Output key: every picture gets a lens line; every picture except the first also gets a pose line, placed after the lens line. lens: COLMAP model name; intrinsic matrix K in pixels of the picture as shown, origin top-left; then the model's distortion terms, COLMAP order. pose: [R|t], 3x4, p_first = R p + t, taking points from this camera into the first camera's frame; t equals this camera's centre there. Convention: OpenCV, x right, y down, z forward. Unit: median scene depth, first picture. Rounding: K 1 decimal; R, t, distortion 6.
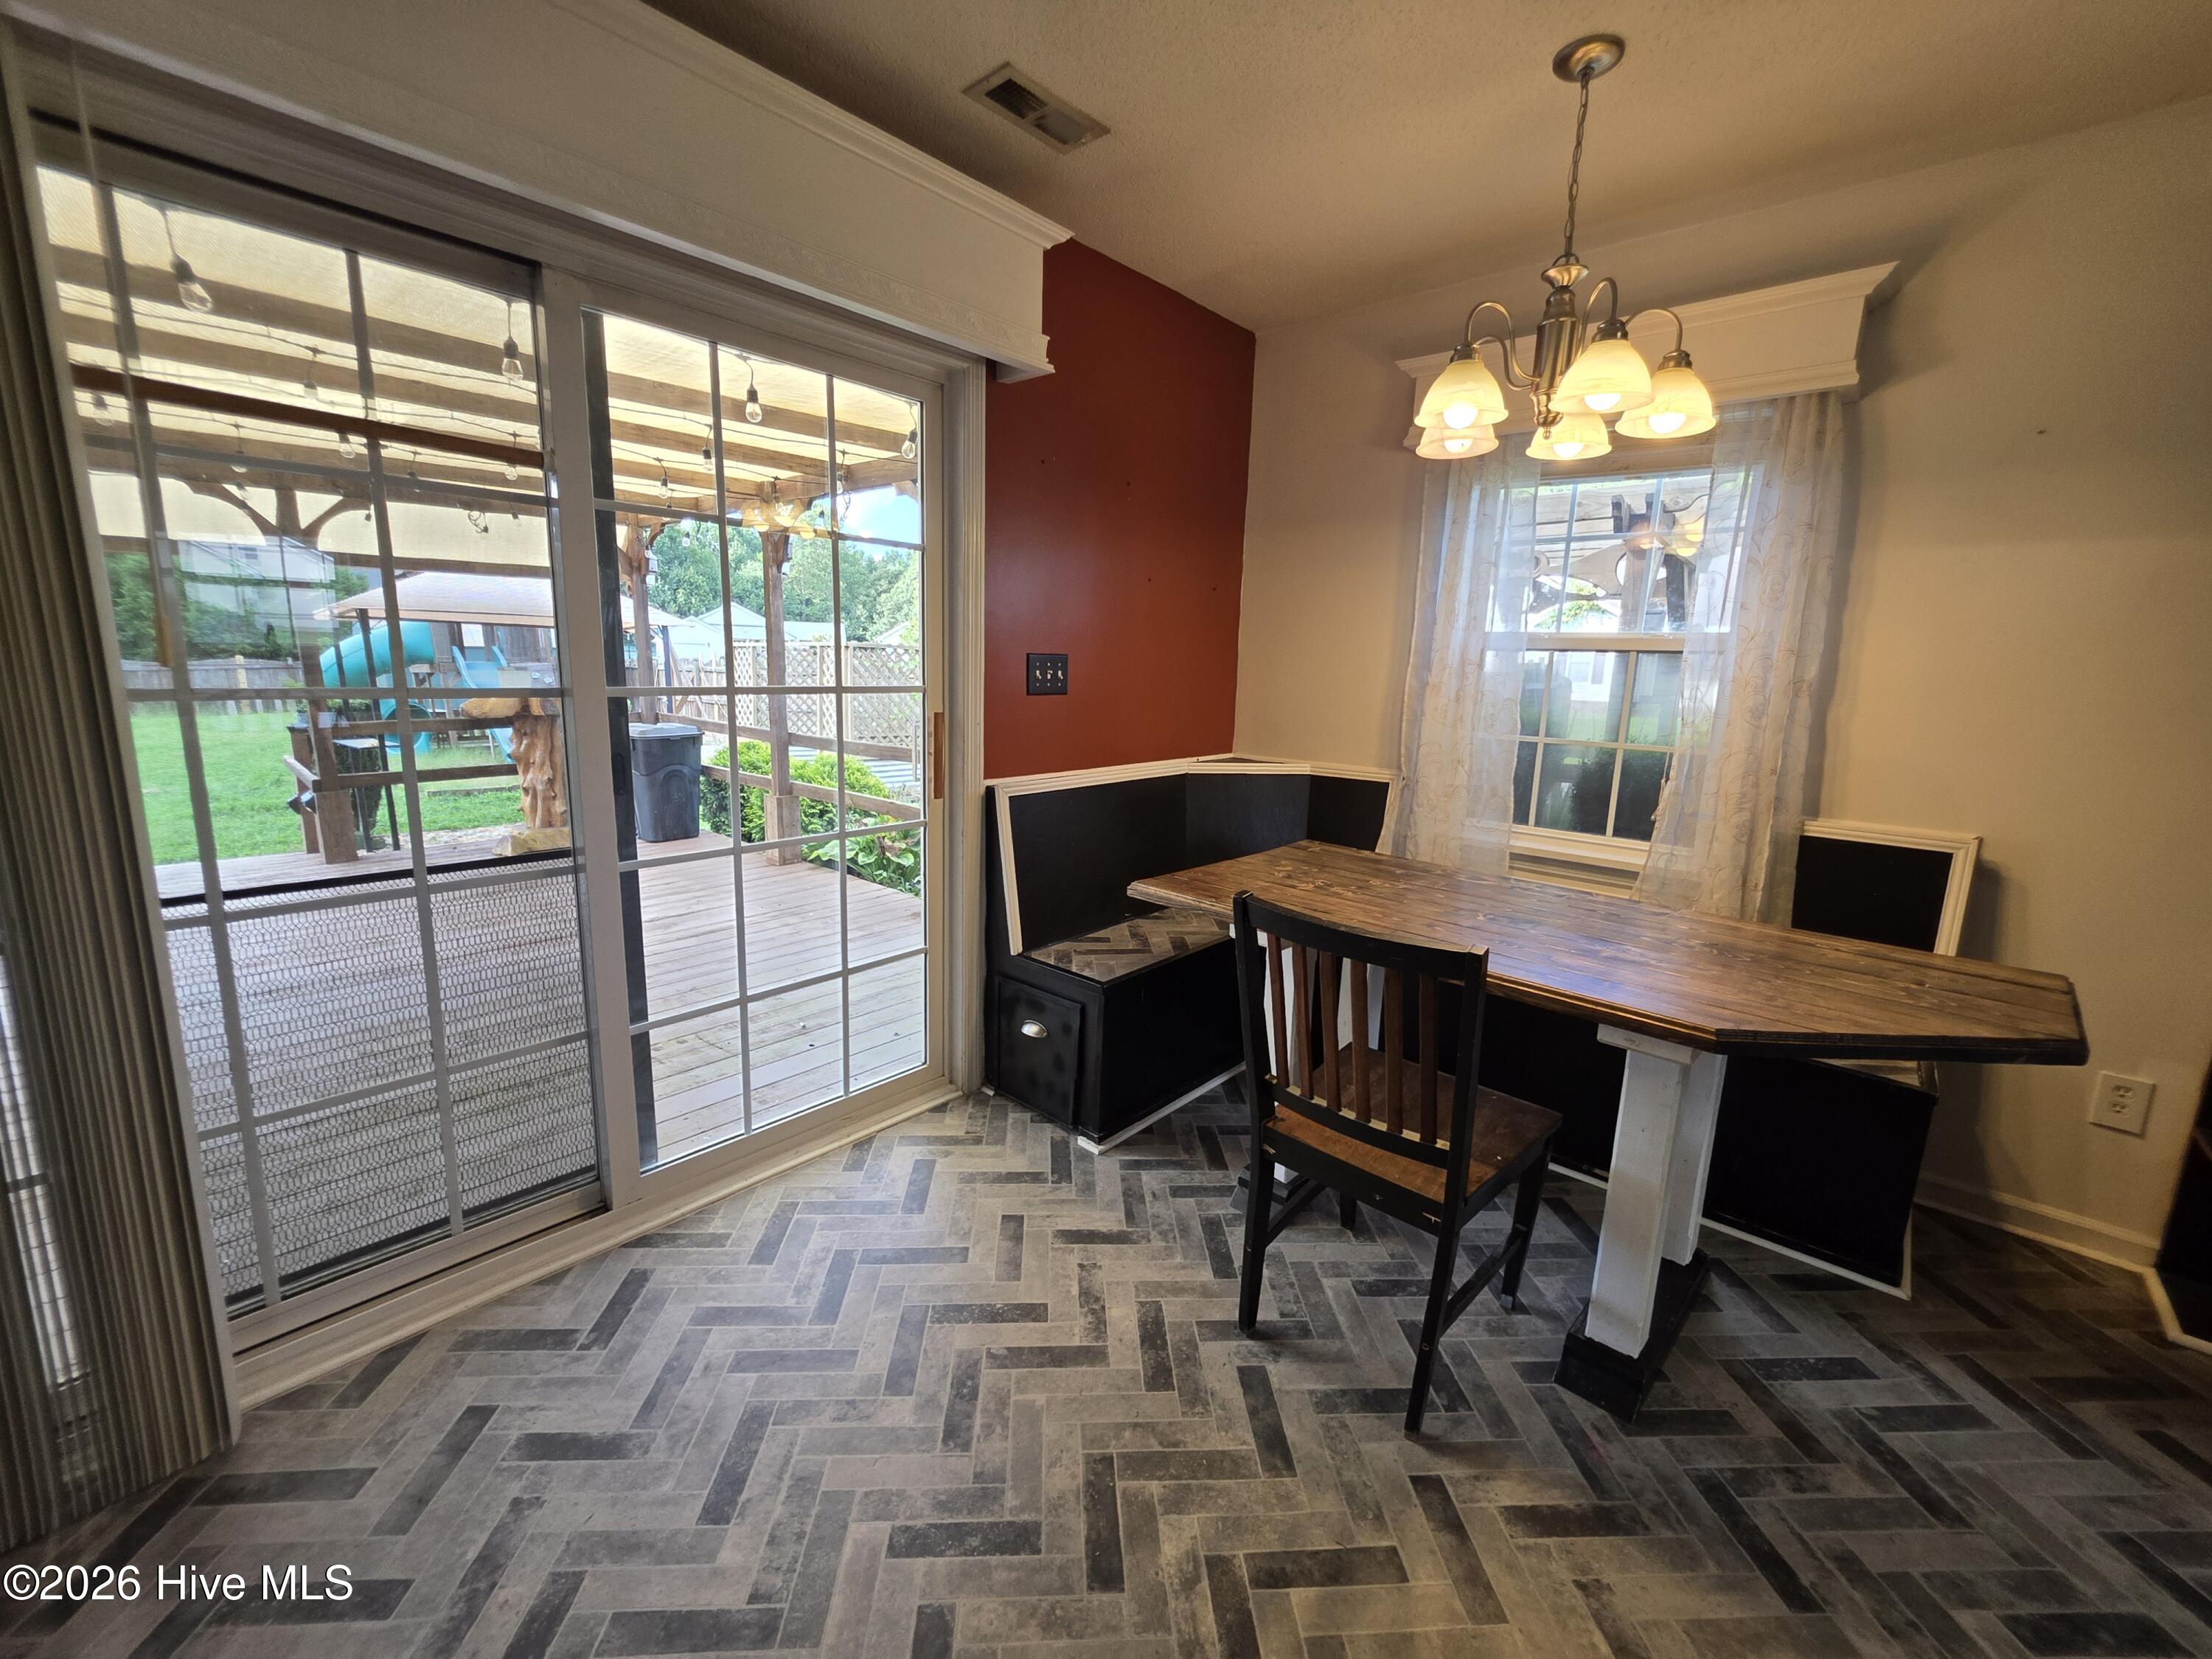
lens RADIAL K [[882.7, 0, 1100.2], [0, 882.7, 824.3], [0, 0, 1]] dist [-0.001258, 0.001167]
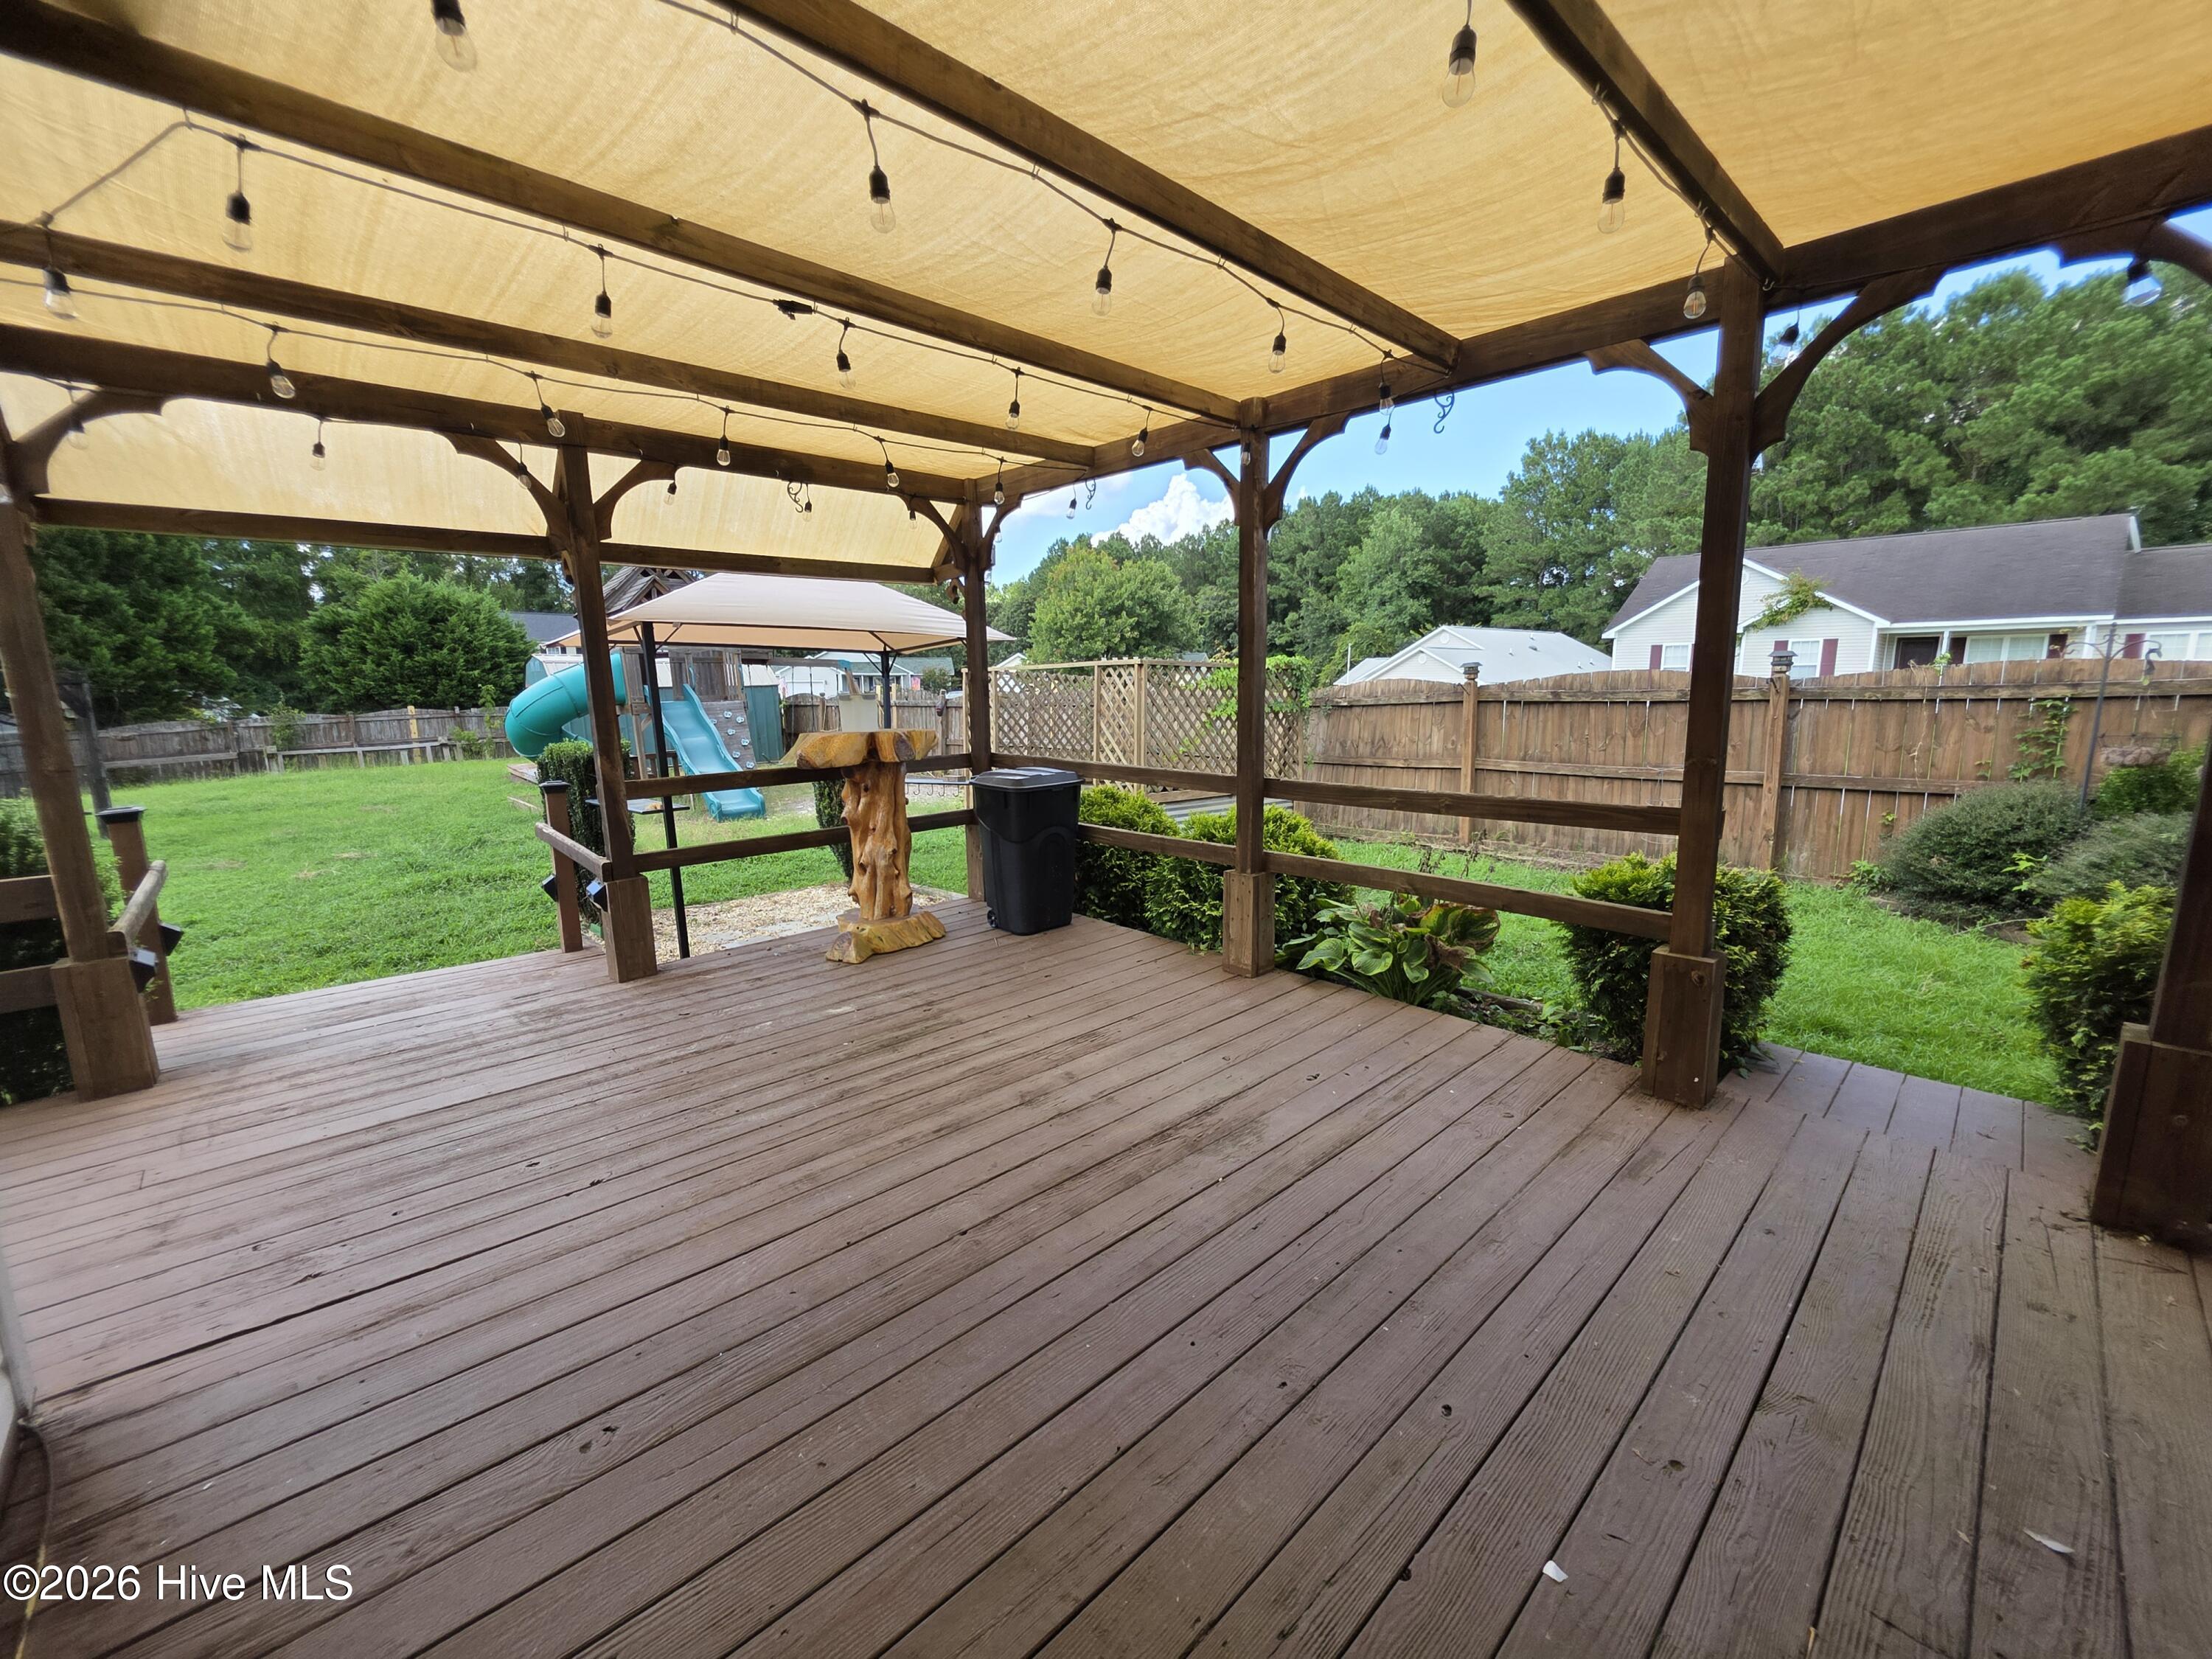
lens RADIAL K [[882.7, 0, 1114.5], [0, 882.7, 831.3], [0, 0, 1]] dist [-0.001258, 0.001167]
pose [[0.995953, -0.017819, -0.088095, -0.384893], [0.015728, 0.999579, -0.024375, -0.047061], [0.088492, 0.022891, 0.995814, 0.306665]]
